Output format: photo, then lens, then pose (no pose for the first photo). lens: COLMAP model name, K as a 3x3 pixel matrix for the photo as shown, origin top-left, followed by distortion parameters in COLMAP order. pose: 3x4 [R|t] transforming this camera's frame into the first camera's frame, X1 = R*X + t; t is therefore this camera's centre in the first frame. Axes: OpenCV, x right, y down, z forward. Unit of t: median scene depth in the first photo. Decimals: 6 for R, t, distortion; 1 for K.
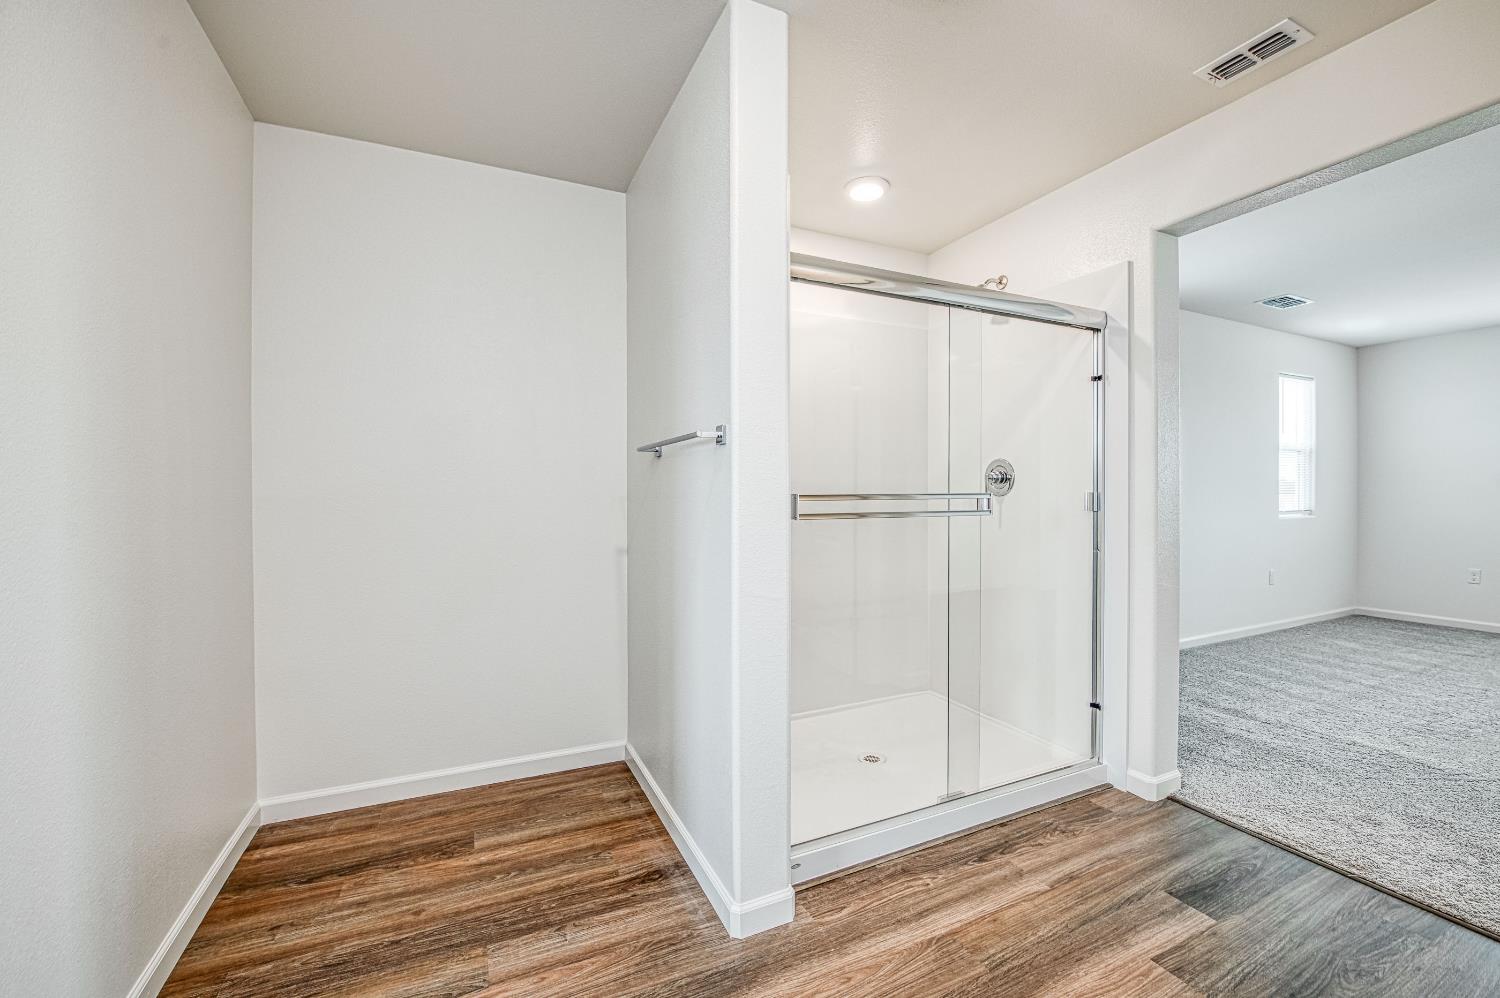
lens RADIAL K [[613.5, 0, 736.9], [0, 613.5, 499.1], [0, 0, 1]] dist [-0.018949, -0.000394]
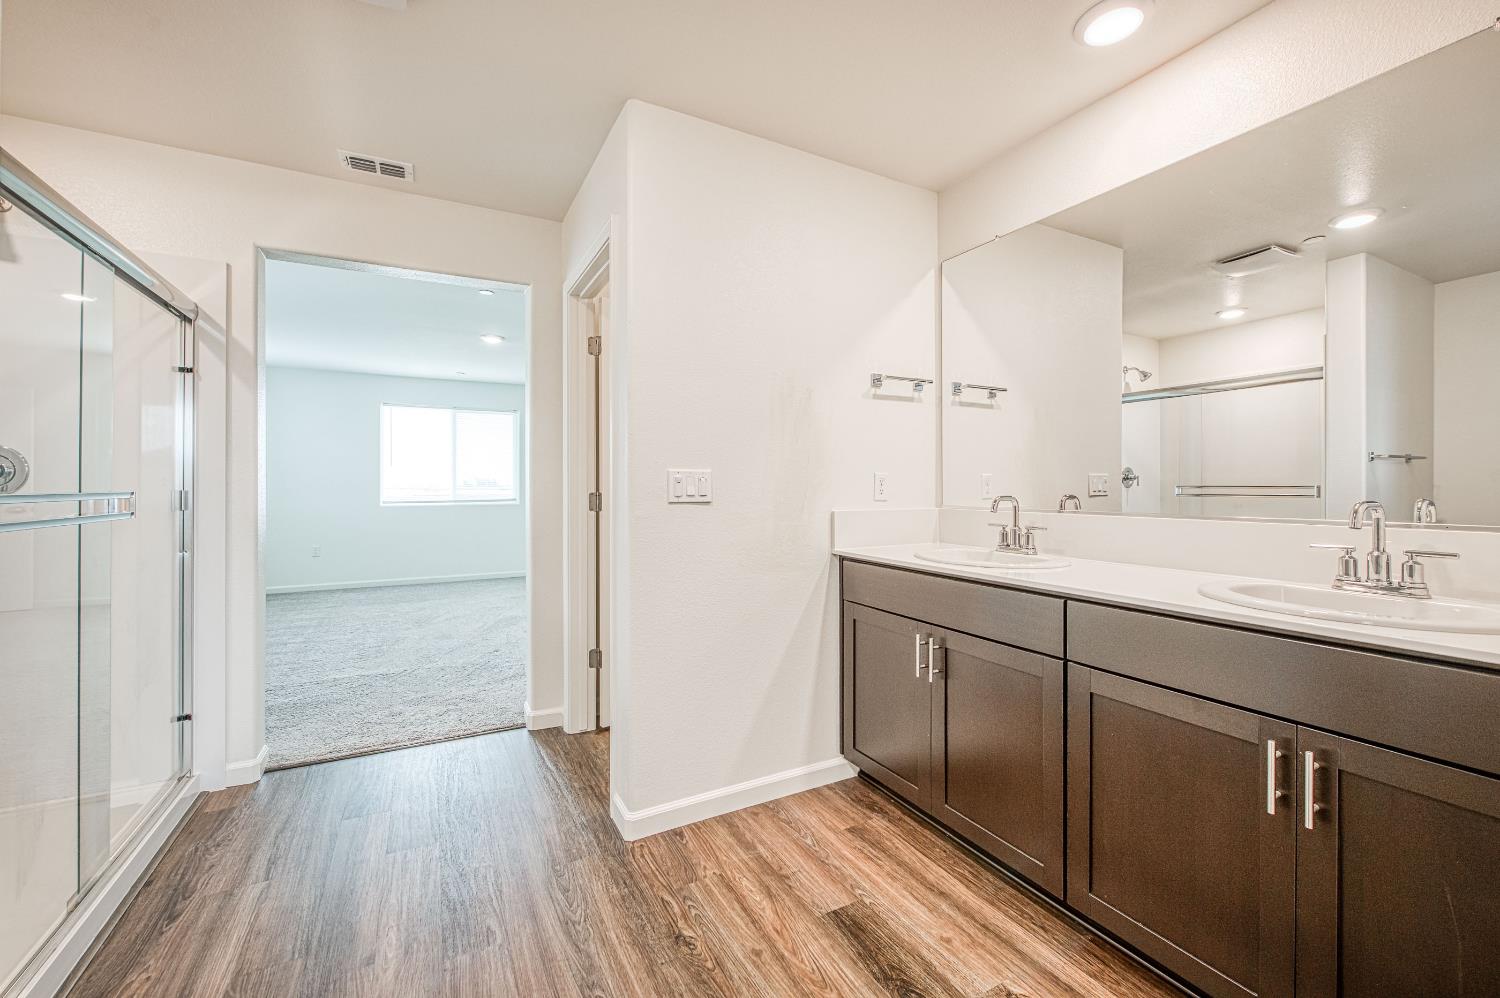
lens RADIAL K [[610.5, 0, 753.6], [0, 610.5, 488.1], [0, 0, 1]] dist [-0.013530, -0.000164]
pose [[-0.071513, -0.002486, 0.997437, -0.468950], [0.013611, 0.999901, 0.003468, -0.007452], [-0.997347, 0.013824, -0.071472, 0.215783]]
